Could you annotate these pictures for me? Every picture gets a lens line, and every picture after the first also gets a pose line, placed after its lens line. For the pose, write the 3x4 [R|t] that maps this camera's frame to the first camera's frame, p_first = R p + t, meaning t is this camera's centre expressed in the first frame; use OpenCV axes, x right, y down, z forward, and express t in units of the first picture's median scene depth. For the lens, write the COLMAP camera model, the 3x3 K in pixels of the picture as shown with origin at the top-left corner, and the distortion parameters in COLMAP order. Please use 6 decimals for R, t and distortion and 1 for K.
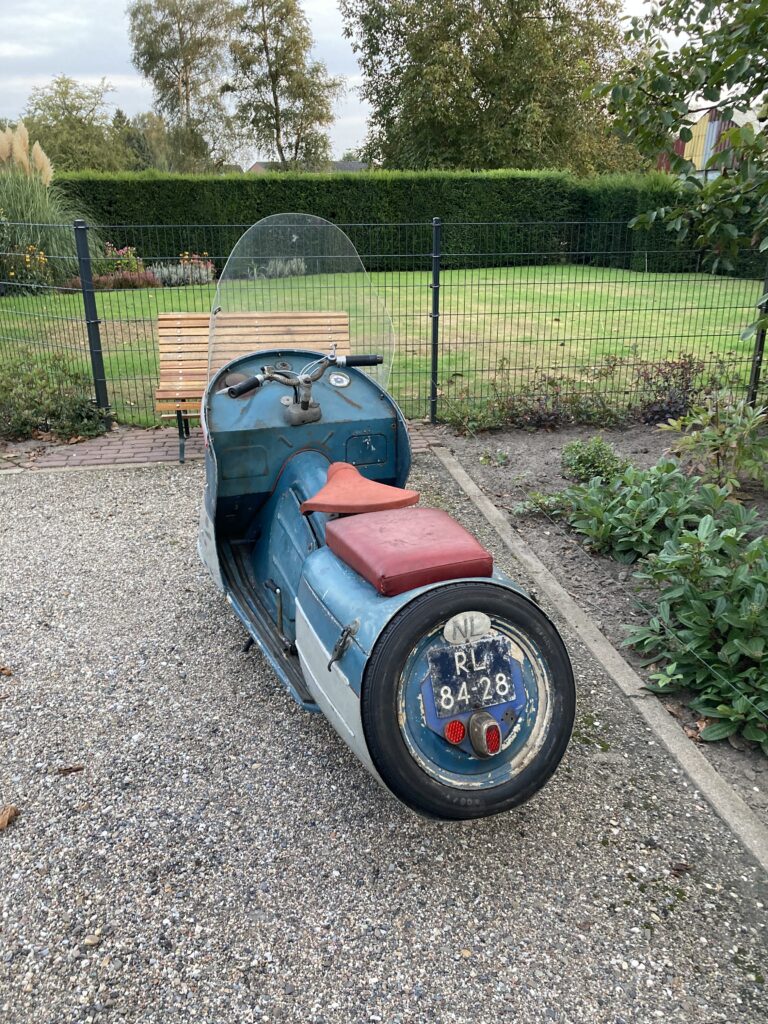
lens RADIAL K [[836.5, 0, 384.7], [0, 836.5, 532.9], [0, 0, 1]] dist [0.040230, -0.004432]
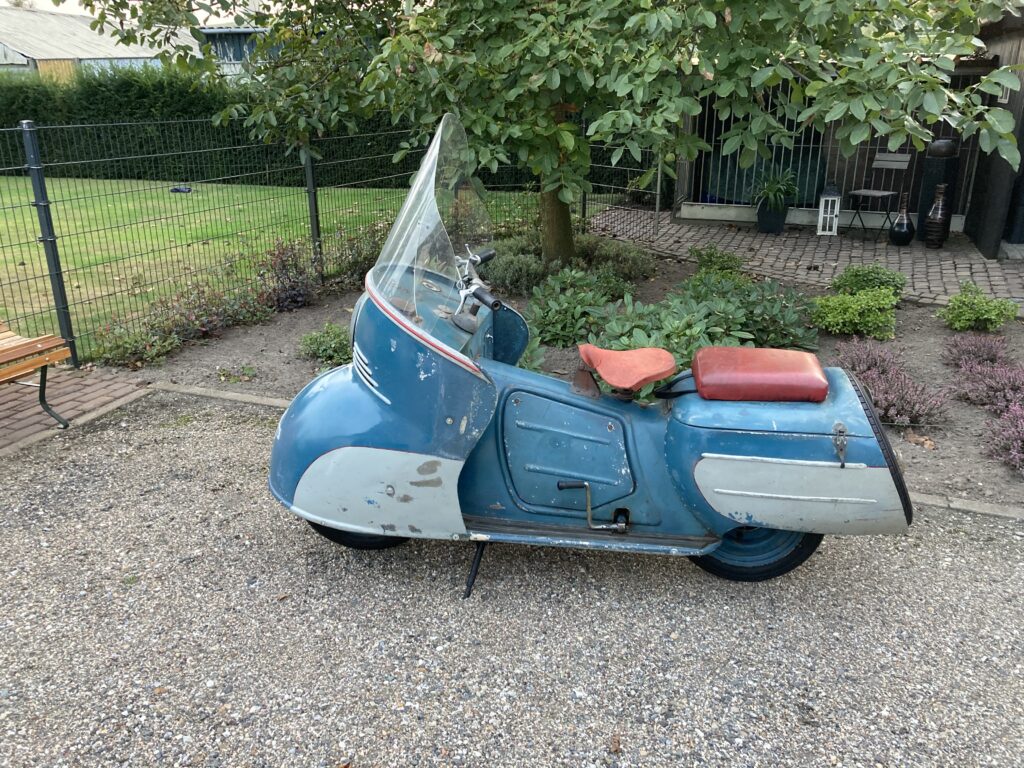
lens RADIAL K [[846.4, 0, 512.0], [0, 846.4, 384.0], [0, 0, 1]] dist [0.028980, -0.021234]
pose [[0.512145, -0.286900, 0.809565, -0.453399], [0.326121, 0.936930, 0.125726, -0.093815], [-0.794577, 0.199626, 0.573408, 0.223886]]
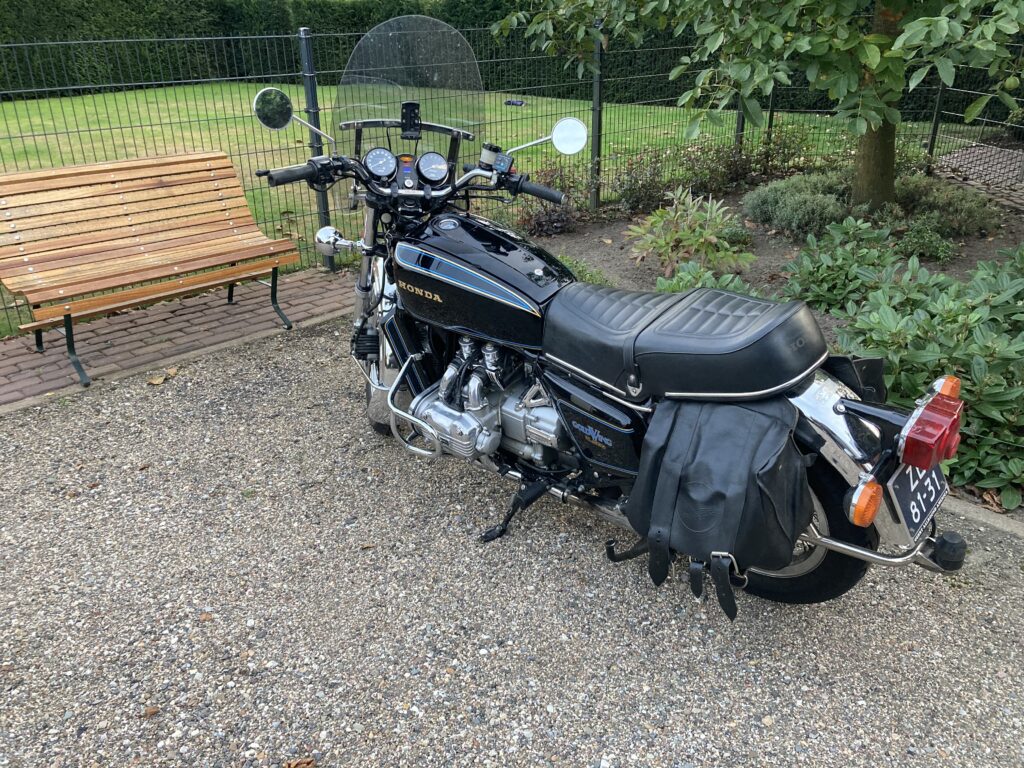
lens RADIAL K [[846.4, 0, 512.0], [0, 846.4, 384.0], [0, 0, 1]] dist [0.028980, -0.021234]
pose [[0.818075, -0.243664, 0.520942, -0.309634], [0.224395, 0.969253, 0.100970, -0.074446], [-0.529528, 0.034296, 0.847599, 0.196476]]
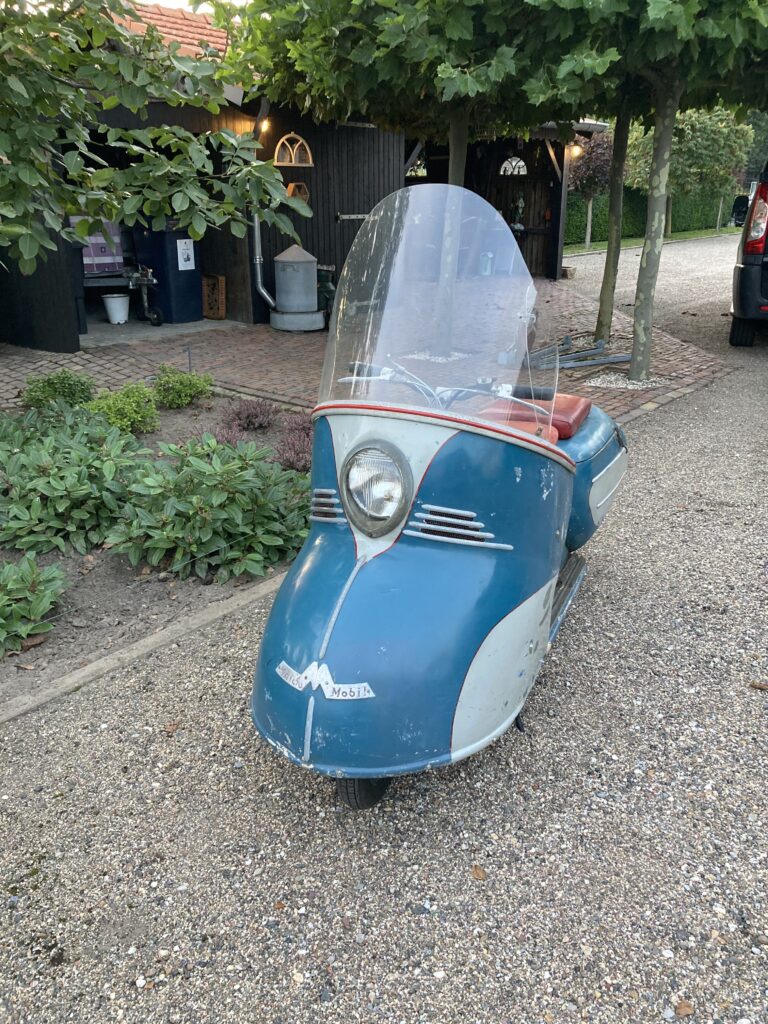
lens RADIAL K [[834.0, 0, 392.5], [0, 834.0, 524.2], [0, 0, 1]] dist [0.020001, -0.000226]
pose [[-0.664083, -0.271355, 0.696679, -0.333464], [0.287120, 0.767806, 0.572745, -0.283913], [-0.690331, 0.580380, -0.431975, 0.739704]]
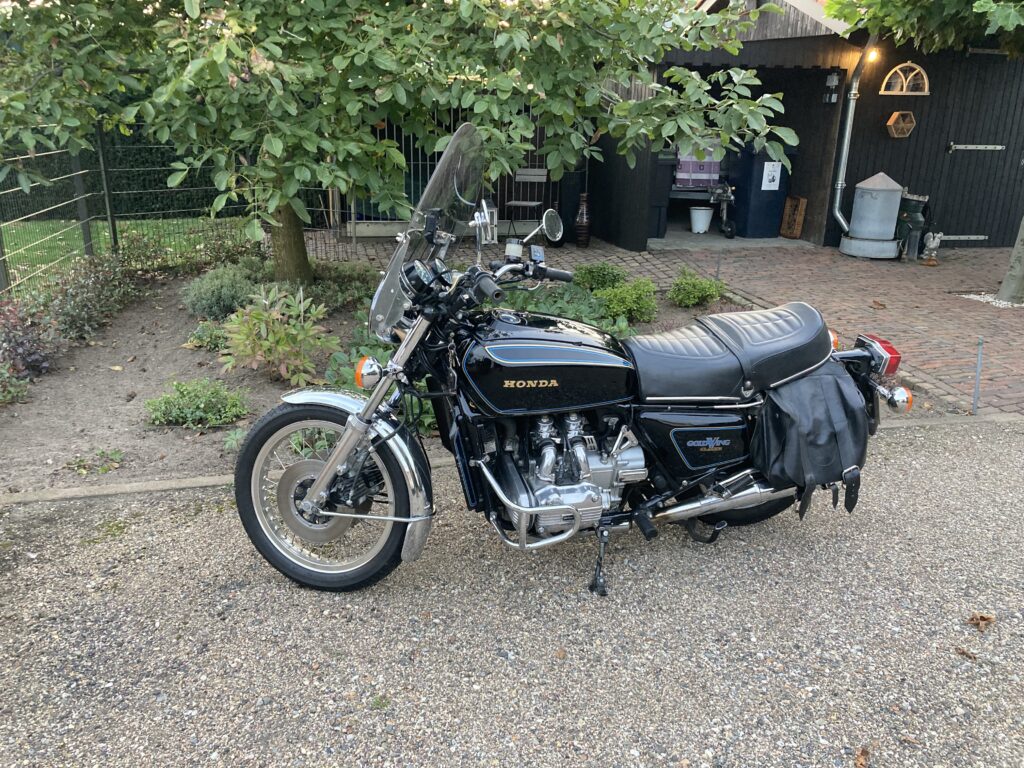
lens RADIAL K [[846.4, 0, 512.0], [0, 846.4, 384.0], [0, 0, 1]] dist [0.028980, -0.021234]
pose [[-0.078321, -0.305168, 0.949072, -0.537289], [0.361021, 0.878699, 0.312333, -0.235557], [-0.929263, 0.367098, 0.041352, 0.598993]]
